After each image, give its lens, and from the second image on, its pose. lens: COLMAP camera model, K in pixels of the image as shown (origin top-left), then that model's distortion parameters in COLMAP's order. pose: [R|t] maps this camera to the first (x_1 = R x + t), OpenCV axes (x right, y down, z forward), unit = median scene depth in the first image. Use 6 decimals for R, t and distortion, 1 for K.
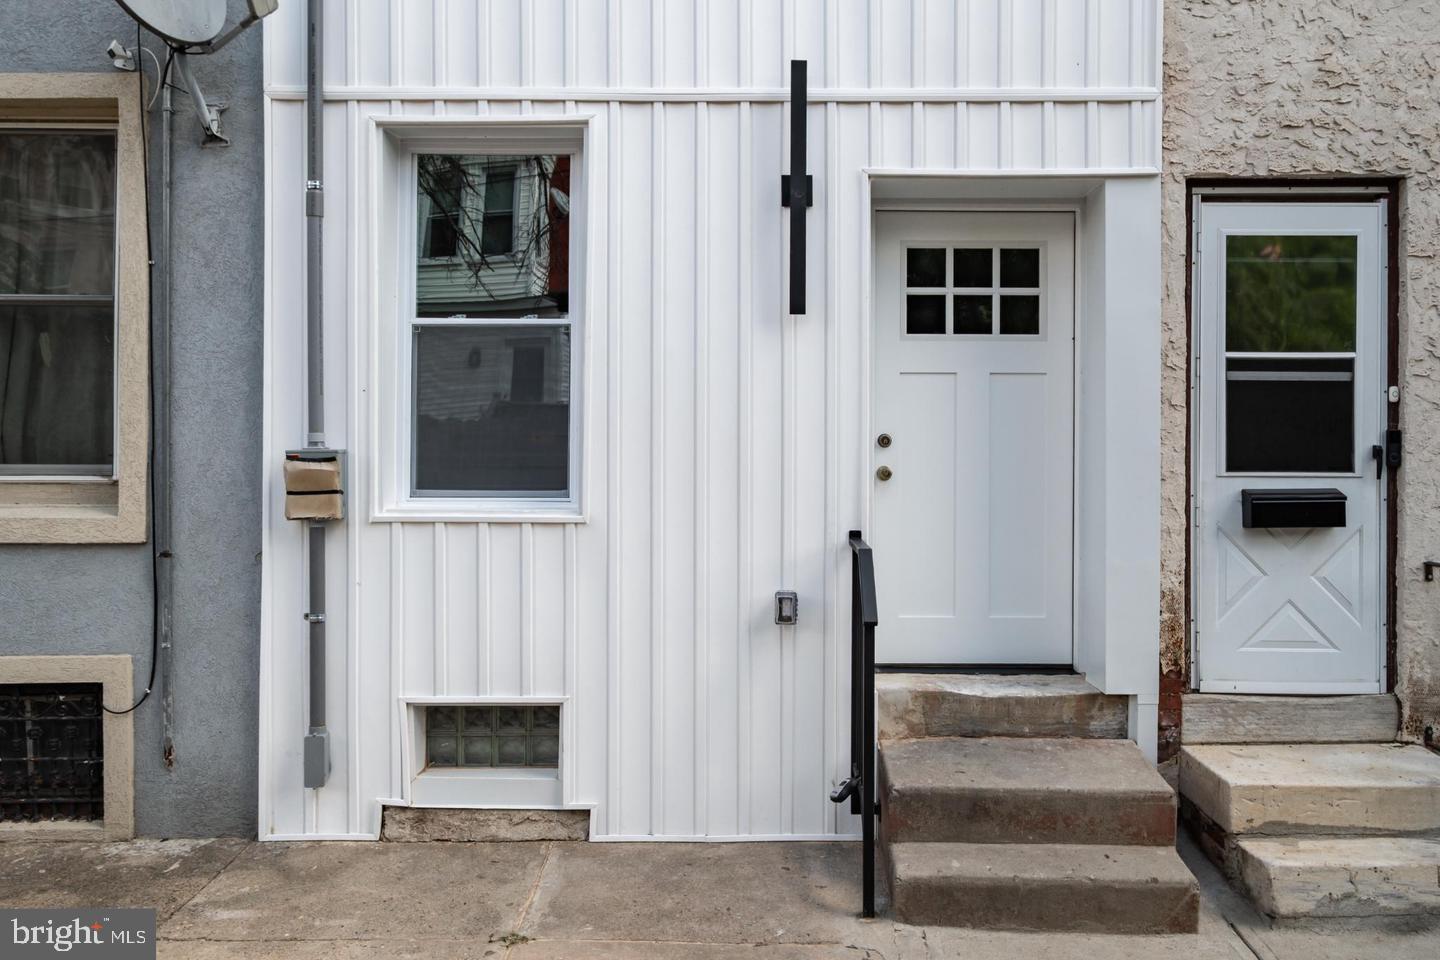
lens RADIAL K [[1014.5, 0, 719.0], [0, 1014.5, 469.2], [0, 0, 1]] dist [0.004978, 0.002087]
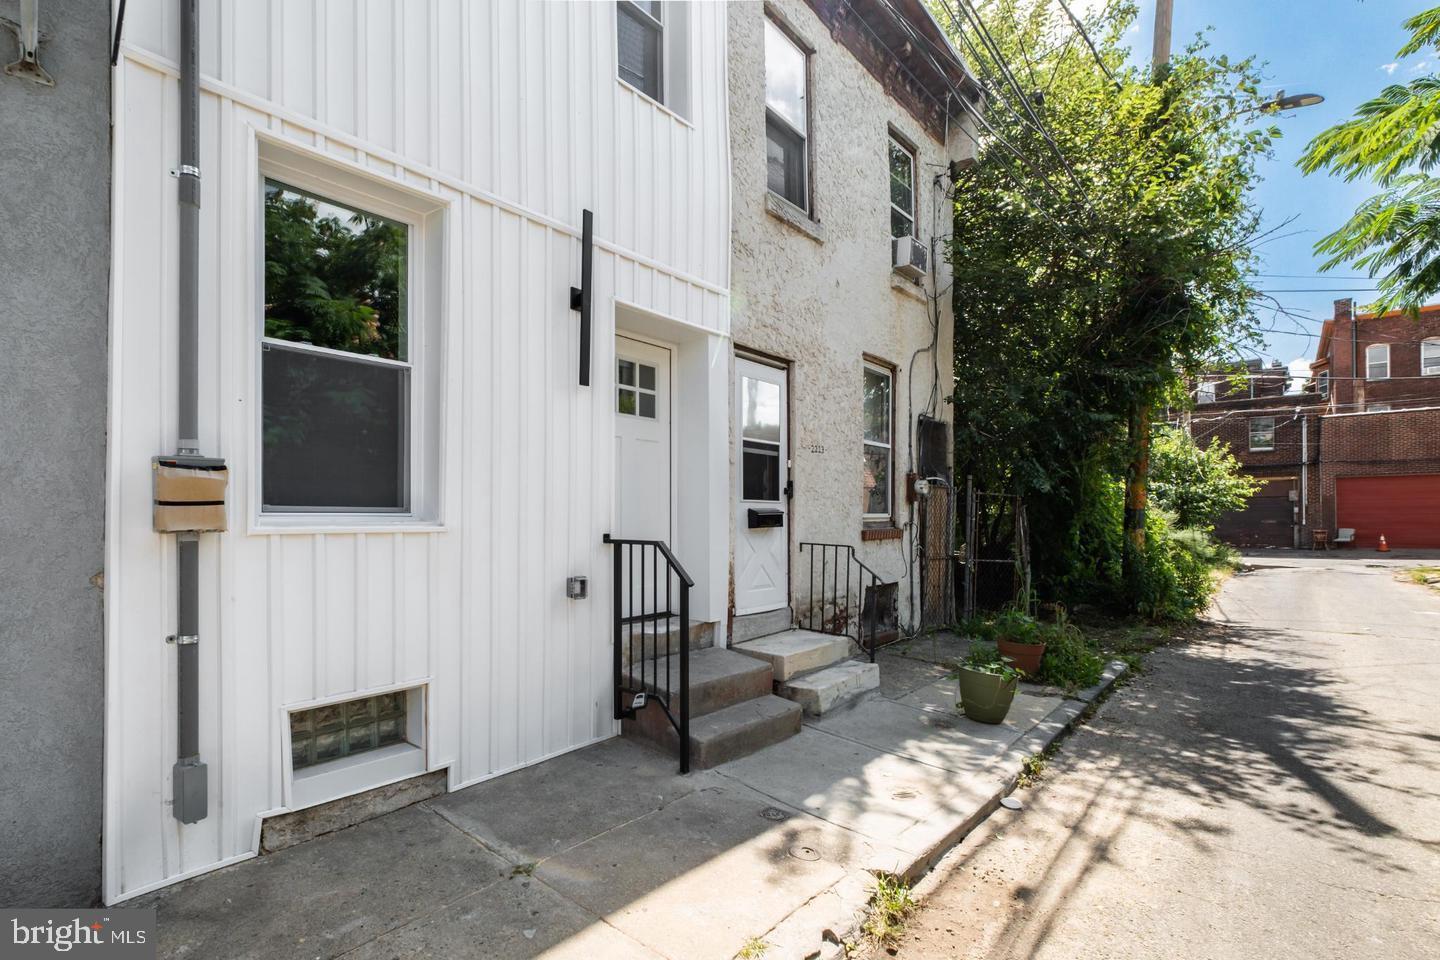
lens RADIAL K [[627.2, 0, 693.8], [0, 627.2, 514.7], [0, 0, 1]] dist [-0.002280, -0.001033]
pose [[0.707053, -0.005537, 0.707139, -0.453024], [0.009607, 0.999952, -0.001775, 0.036637], [-0.707095, 0.008048, 0.707073, 0.257946]]
